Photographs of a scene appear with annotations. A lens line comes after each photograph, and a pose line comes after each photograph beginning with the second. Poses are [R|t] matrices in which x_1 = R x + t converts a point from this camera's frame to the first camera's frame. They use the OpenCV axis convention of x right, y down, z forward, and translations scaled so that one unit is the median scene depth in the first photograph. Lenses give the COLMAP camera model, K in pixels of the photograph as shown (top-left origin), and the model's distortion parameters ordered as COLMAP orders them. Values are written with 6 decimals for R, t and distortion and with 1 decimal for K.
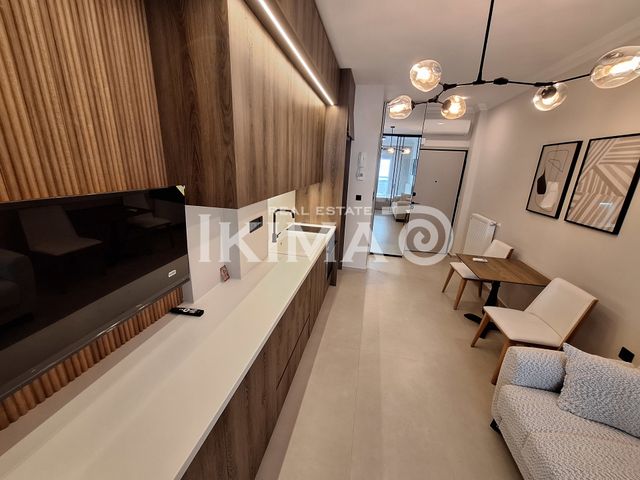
lens RADIAL K [[249.0, 0, 320.0], [0, 249.0, 240.0], [0, 0, 1]] dist [-0.000944, -0.000236]
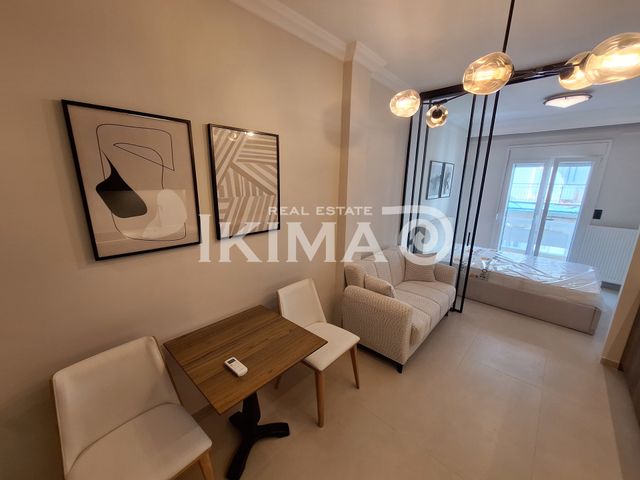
lens RADIAL K [[256.1, 0, 317.9], [0, 256.1, 241.1], [0, 0, 1]] dist [-0.002828, -0.000087]
pose [[-0.854417, -0.174436, 0.489432, 0.444316], [0.103415, 0.866024, 0.489191, -0.461854], [-0.509193, 0.468587, -0.721906, 1.589929]]
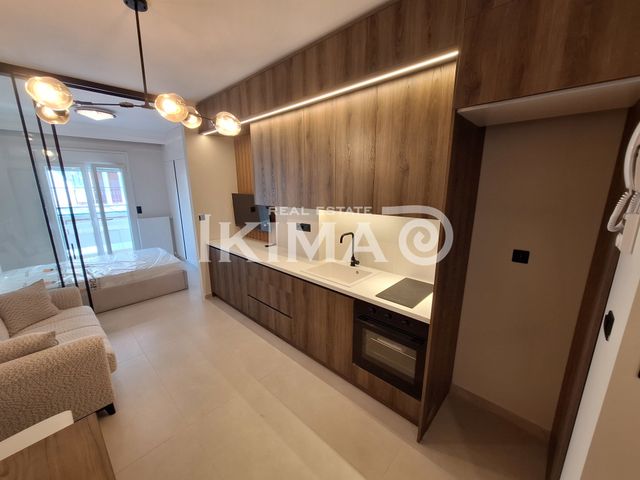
lens RADIAL K [[256.1, 0, 317.9], [0, 256.1, 241.1], [0, 0, 1]] dist [-0.002828, -0.000087]
pose [[-0.515036, 0.147404, -0.844399, 0.917591], [-0.266527, 0.908732, 0.321201, -0.464932], [0.814679, 0.390485, -0.428742, 1.645504]]
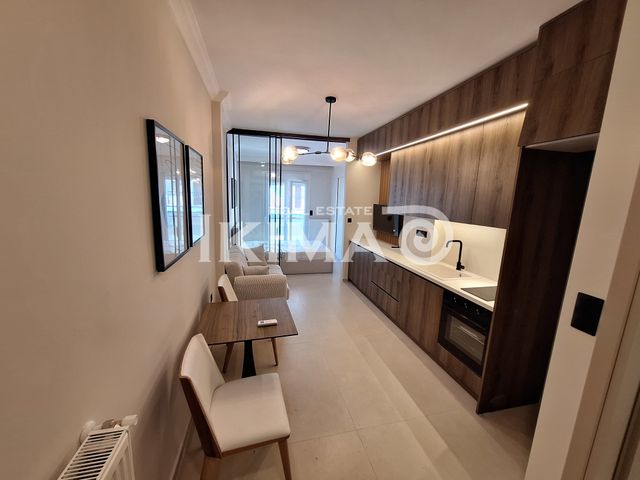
lens RADIAL K [[256.1, 0, 317.9], [0, 256.1, 241.1], [0, 0, 1]] dist [-0.002828, -0.000087]
pose [[-0.897045, 0.003692, -0.441923, 1.143743], [-0.195986, 0.892935, 0.405285, -0.575443], [0.396105, 0.450170, -0.800280, 2.070749]]
